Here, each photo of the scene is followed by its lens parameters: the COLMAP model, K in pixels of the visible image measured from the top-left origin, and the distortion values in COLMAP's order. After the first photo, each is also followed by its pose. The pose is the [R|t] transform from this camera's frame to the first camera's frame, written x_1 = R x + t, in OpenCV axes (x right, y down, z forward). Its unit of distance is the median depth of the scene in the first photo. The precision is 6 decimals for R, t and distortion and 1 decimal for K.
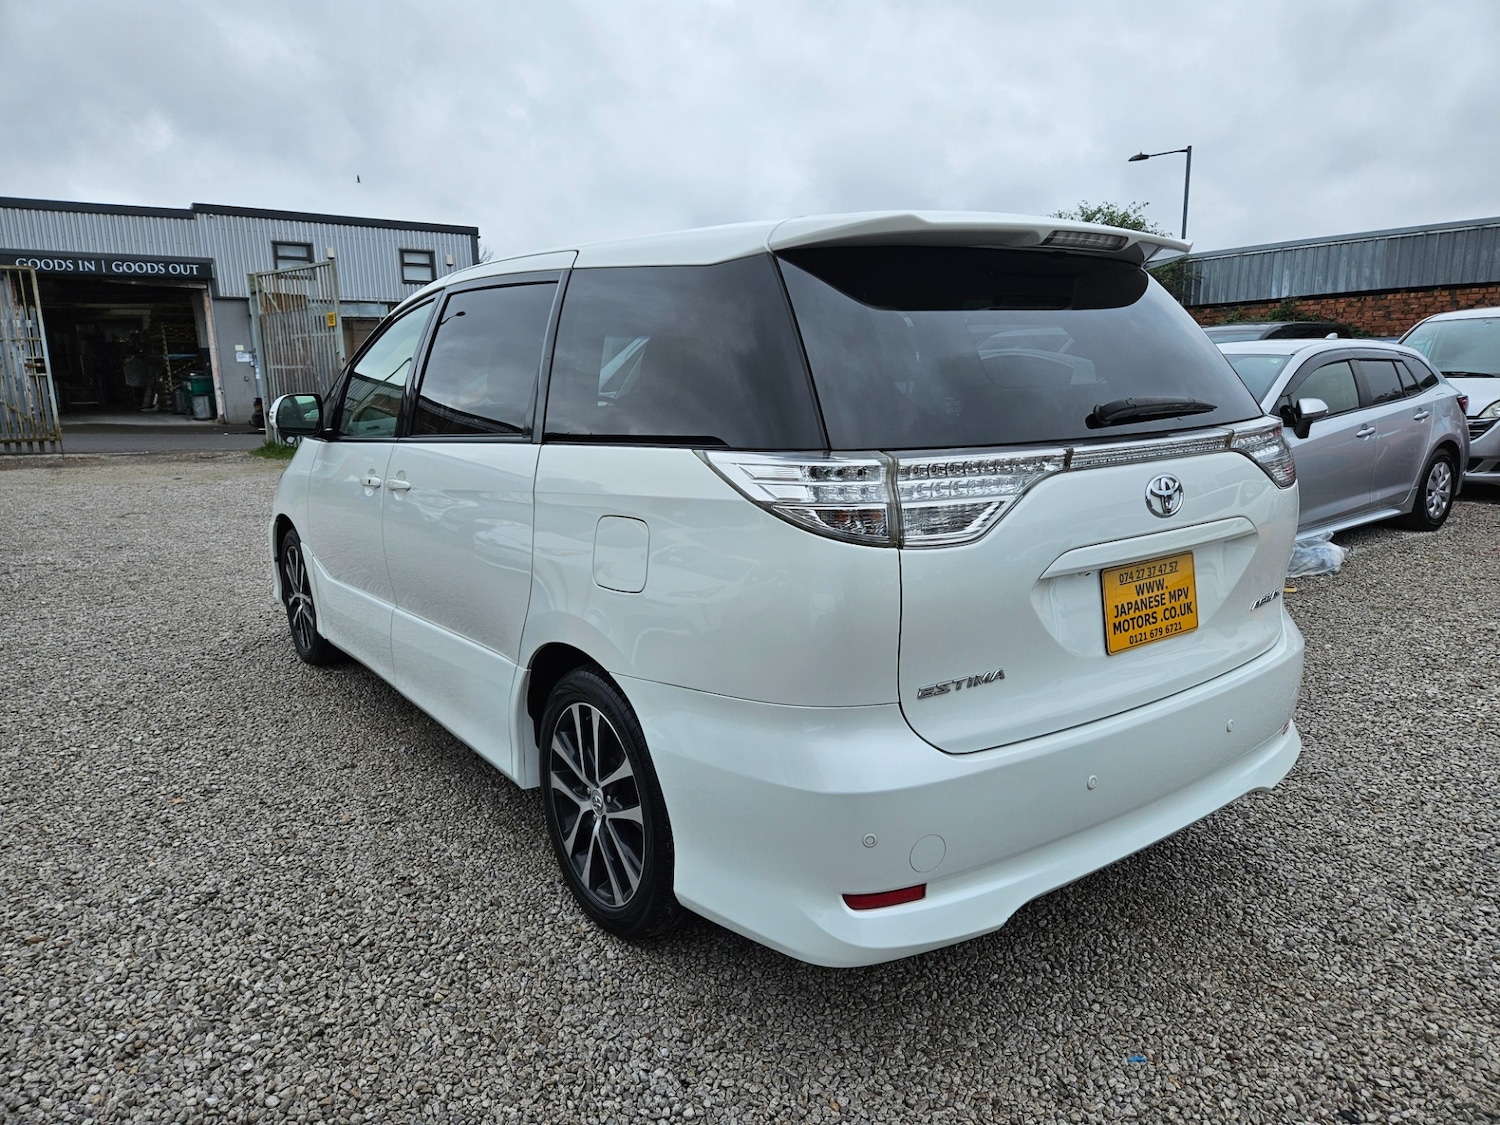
lens RADIAL K [[1010.3, 0, 736.7], [0, 1010.3, 572.5], [0, 0, 1]] dist [0.070459, -0.054590]
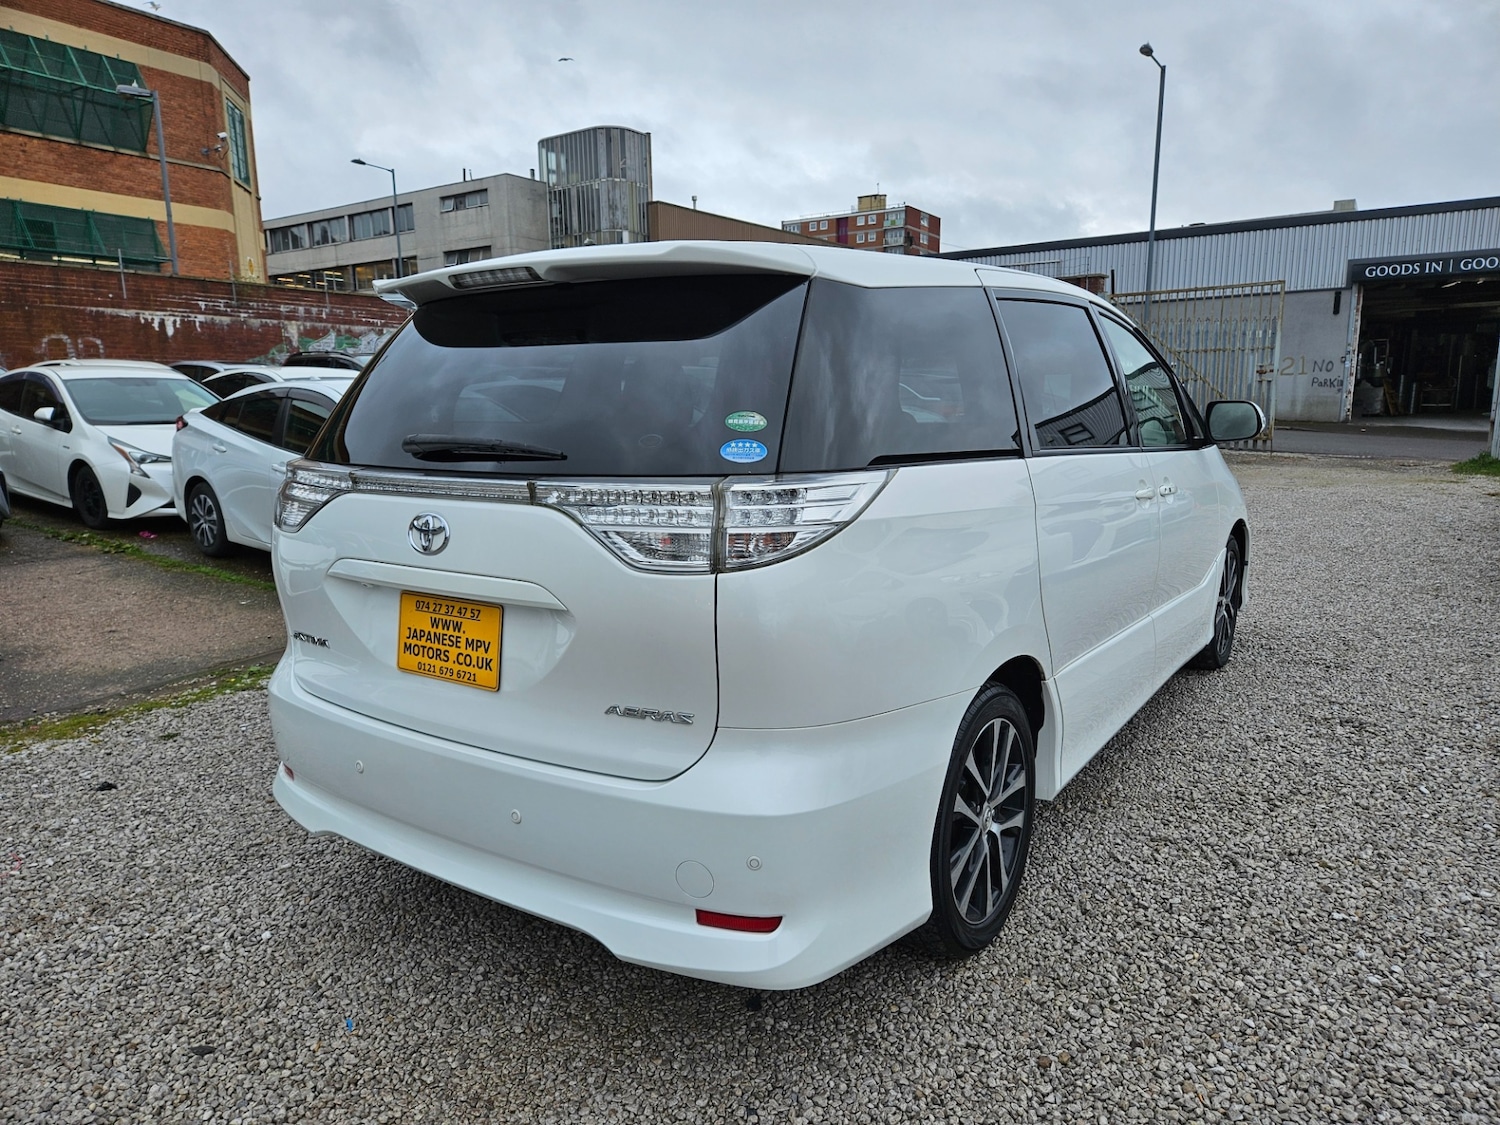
lens RADIAL K [[1010.1, 0, 738.2], [0, 1010.1, 583.1], [0, 0, 1]] dist [0.048330, -0.040041]
pose [[0.320399, 0.191170, -0.927792, 1.406182], [-0.180344, 0.973821, 0.138376, -0.213578], [0.929957, 0.122986, 0.346487, 0.913994]]
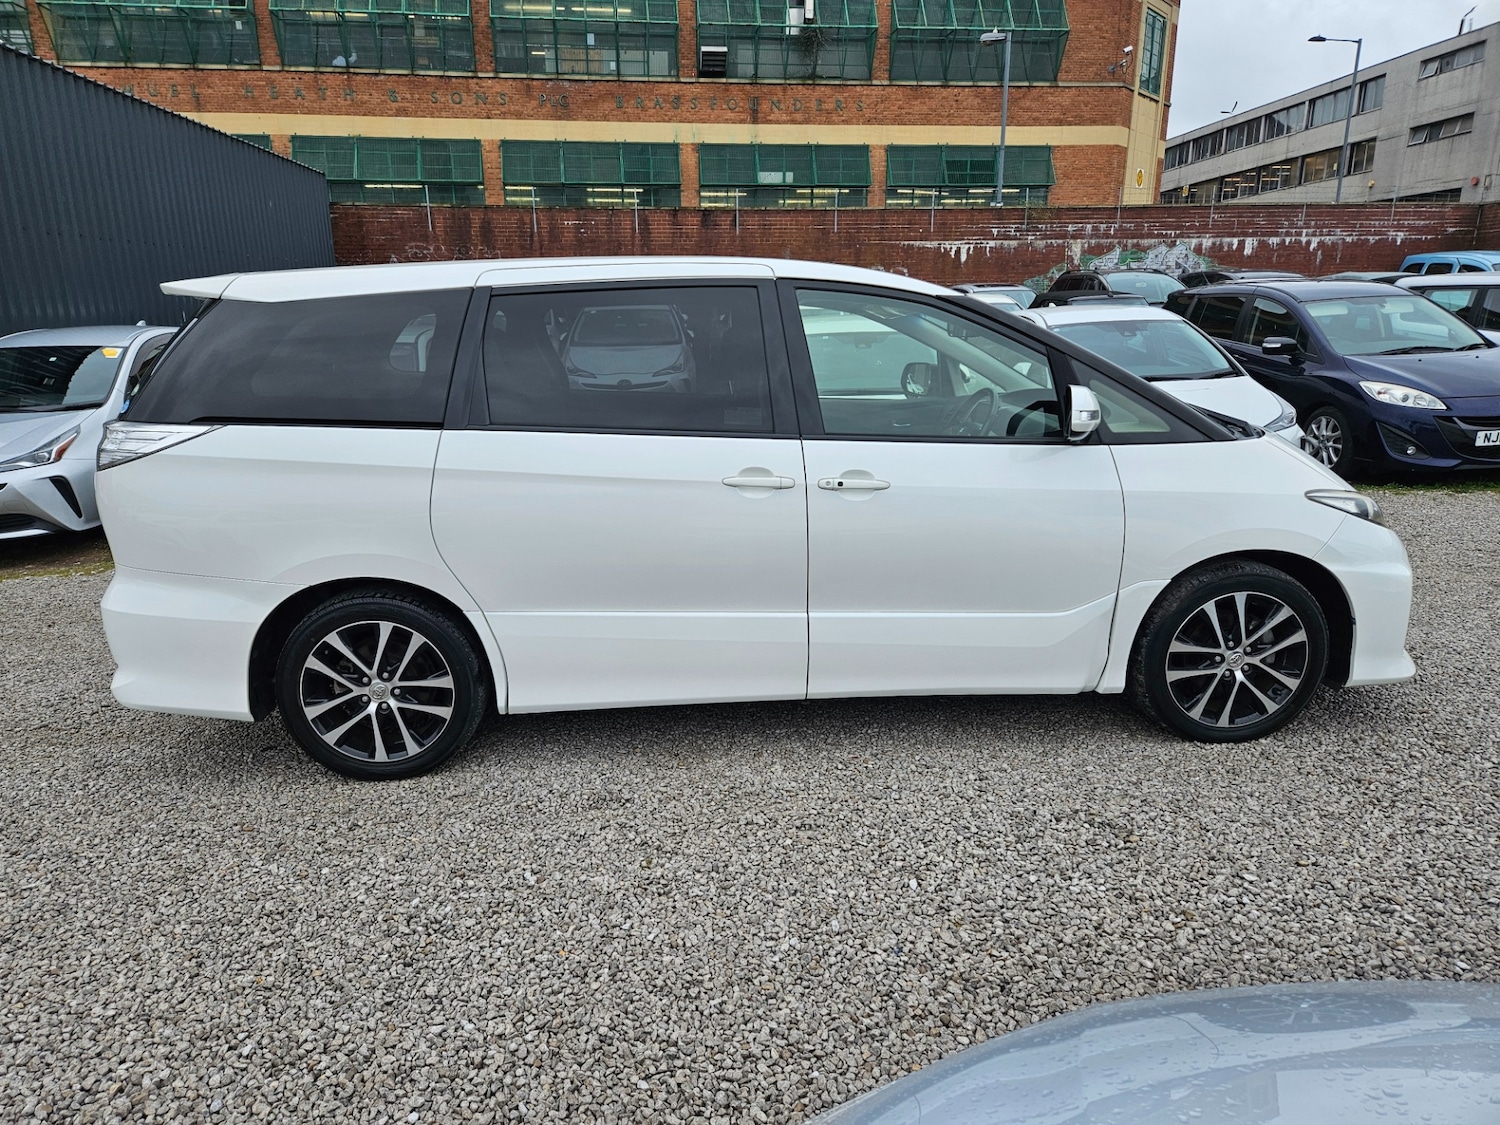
lens RADIAL K [[1010.3, 0, 736.7], [0, 1010.3, 572.5], [0, 0, 1]] dist [0.070459, -0.054590]
pose [[-0.540823, 0.237549, -0.806896, 1.402227], [-0.137489, 0.921425, 0.363418, -0.658204], [0.829824, 0.307484, -0.465667, 2.733747]]
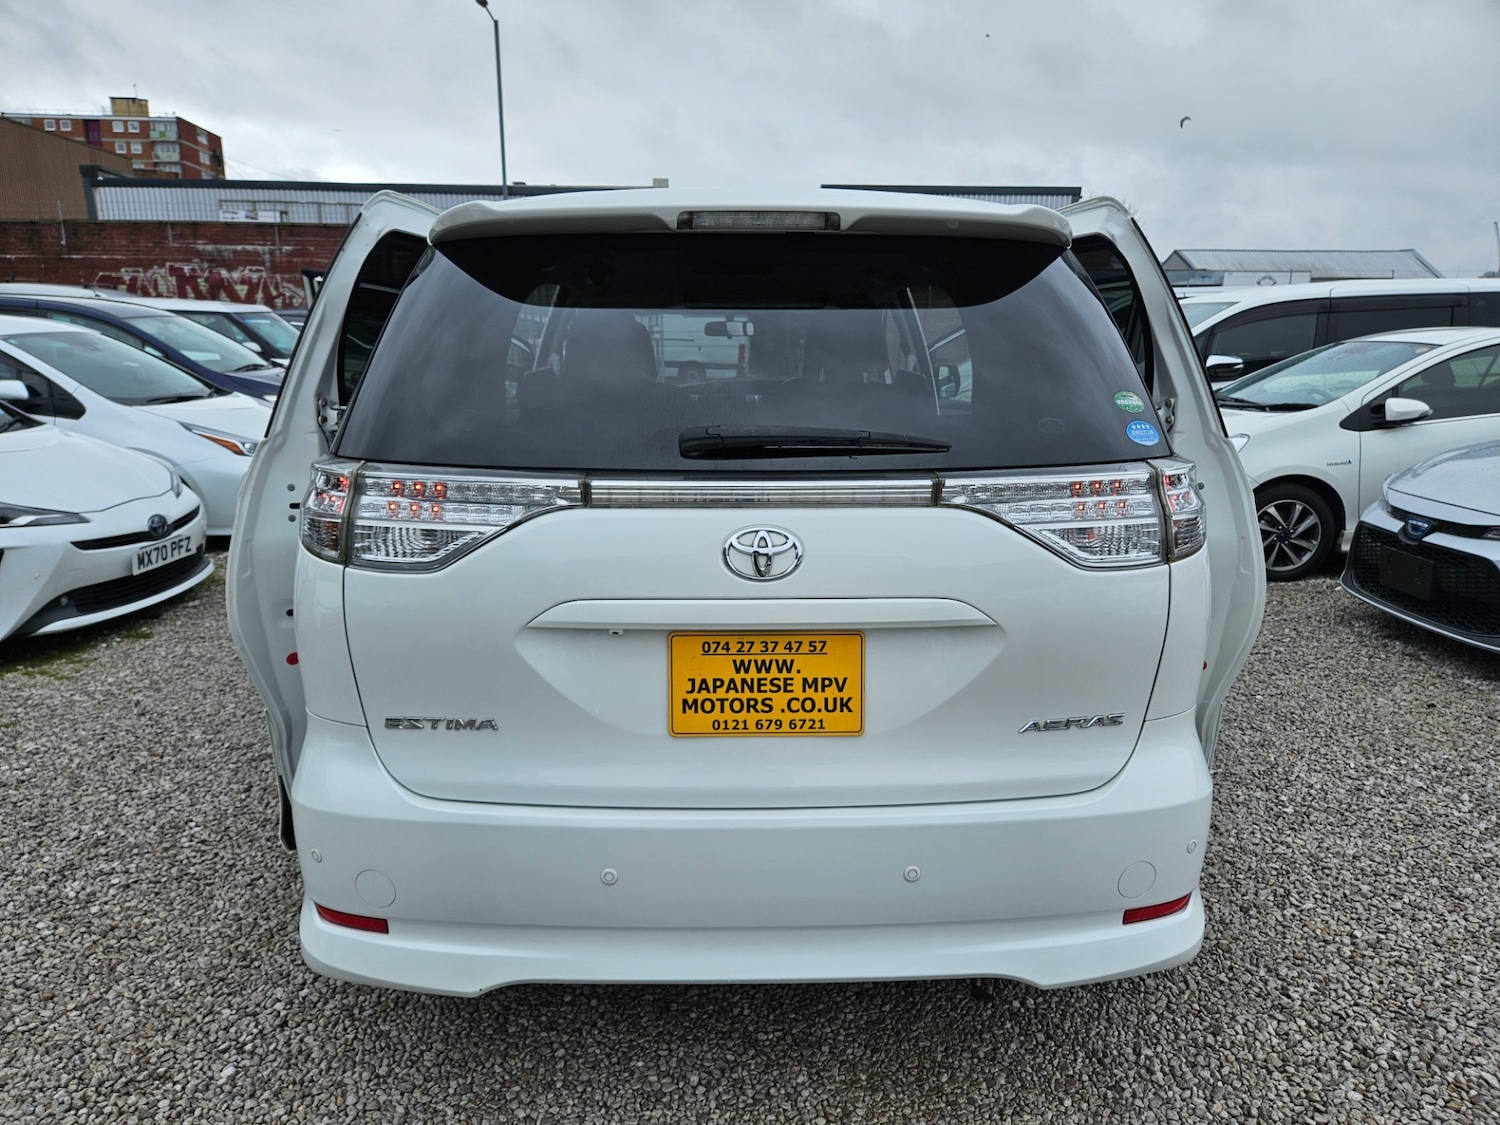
lens RADIAL K [[1008.9, 0, 749.5], [0, 1008.9, 589.2], [0, 0, 1]] dist [0.051876, -0.057382]
pose [[0.819846, 0.158757, -0.550136, 0.813689], [-0.133906, 0.987311, 0.085361, -0.109330], [0.556707, 0.003684, 0.830701, 0.344011]]
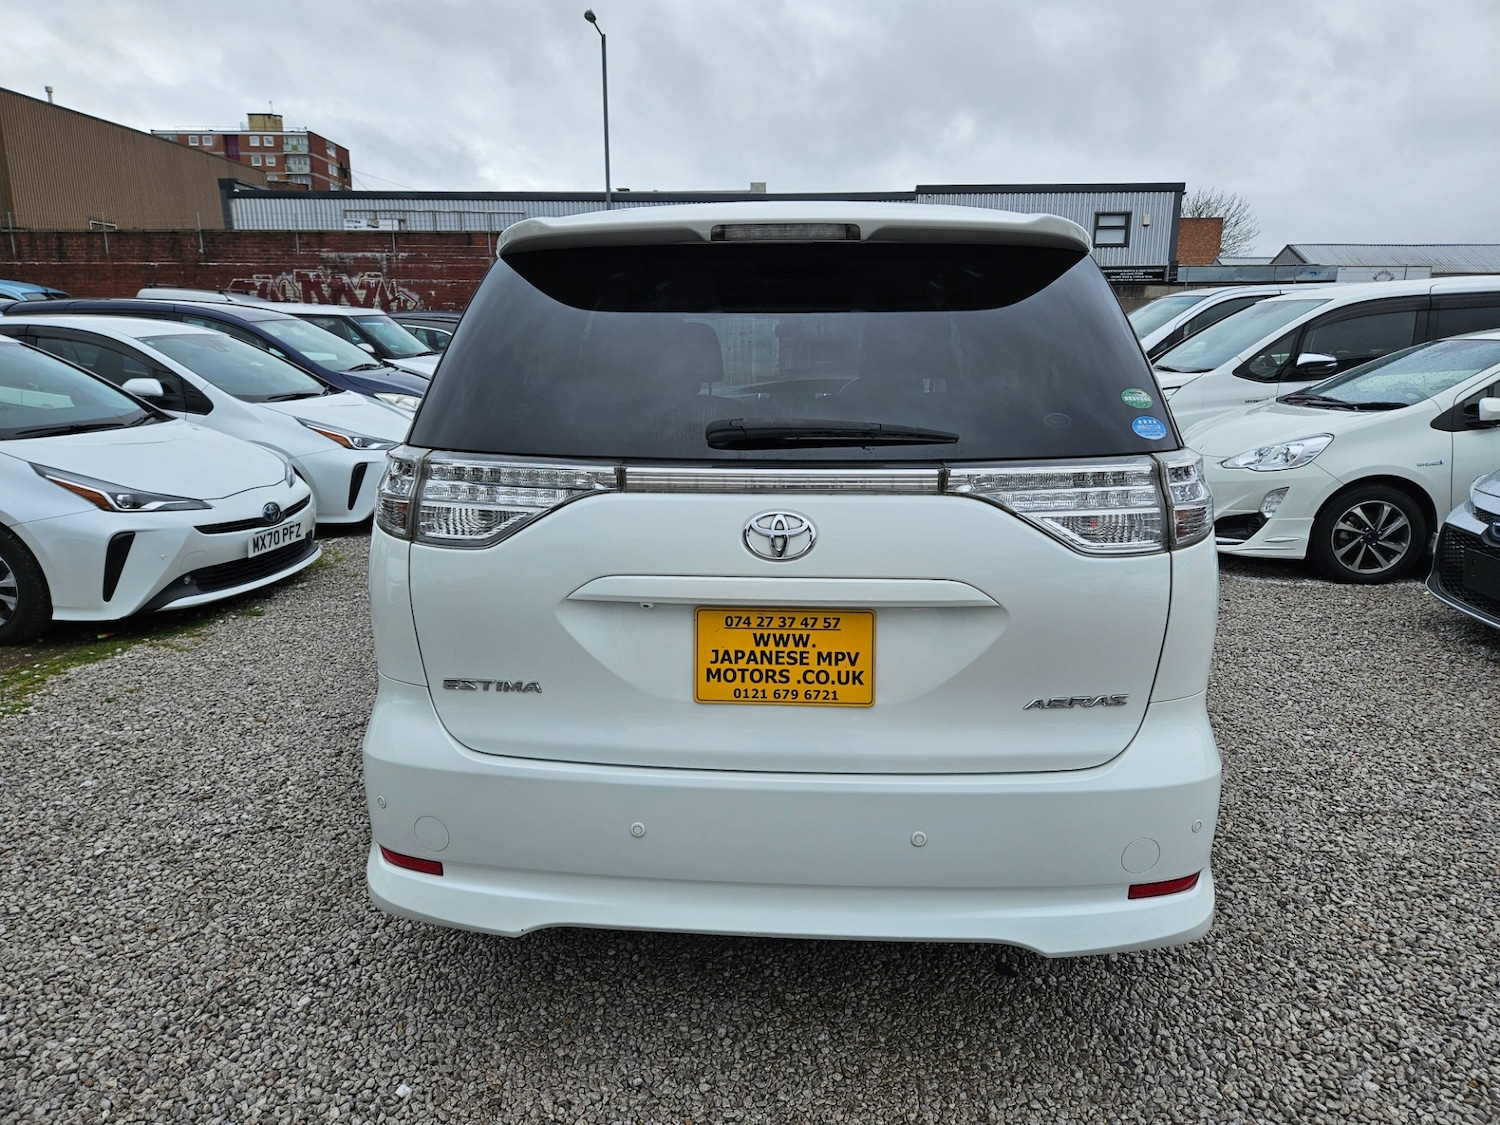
lens RADIAL K [[1008.6, 0, 750.0], [0, 1008.6, 562.5], [0, 0, 1]] dist [0.052140, -0.052632]
pose [[0.762417, 0.158794, -0.627300, 0.902336], [-0.144474, 0.986724, 0.074185, -0.108400], [0.630752, 0.034069, 0.775236, 0.324511]]
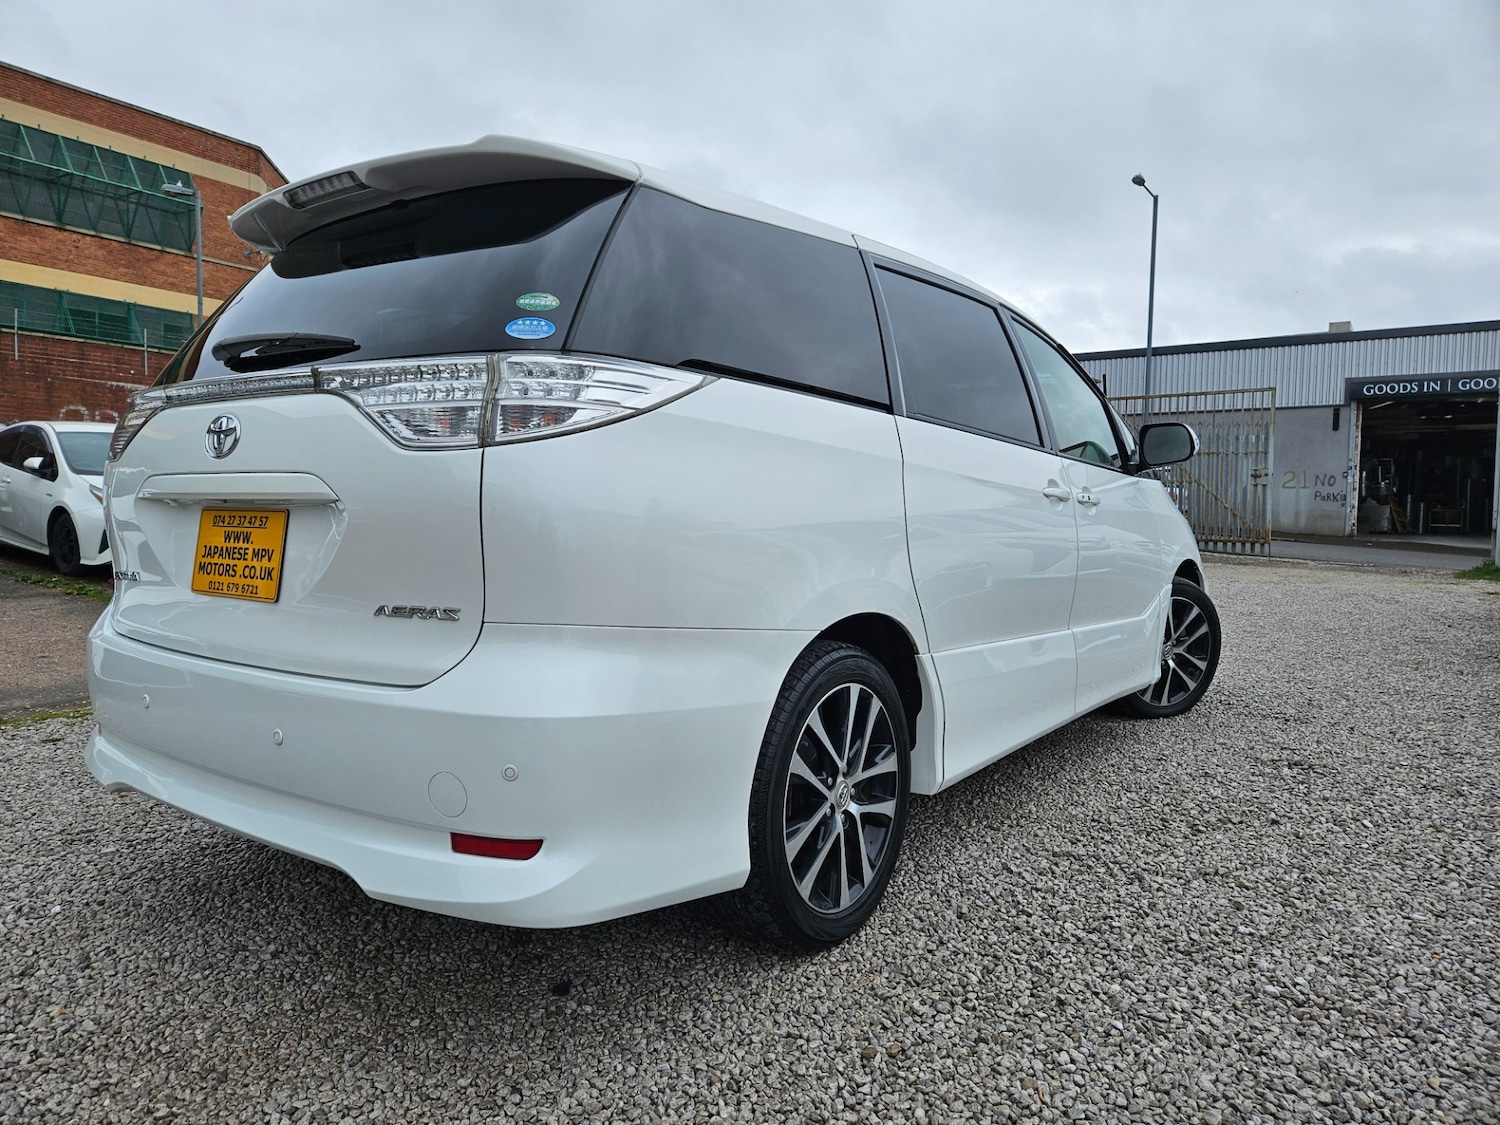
lens RADIAL K [[1003.7, 0, 728.9], [0, 1003.7, 561.5], [0, 0, 1]] dist [0.057713, -0.047051]
pose [[0.293786, 0.079752, -0.952538, 1.413573], [-0.209540, 0.977648, 0.017227, -0.073364], [0.932621, 0.194534, 0.303931, 1.137422]]
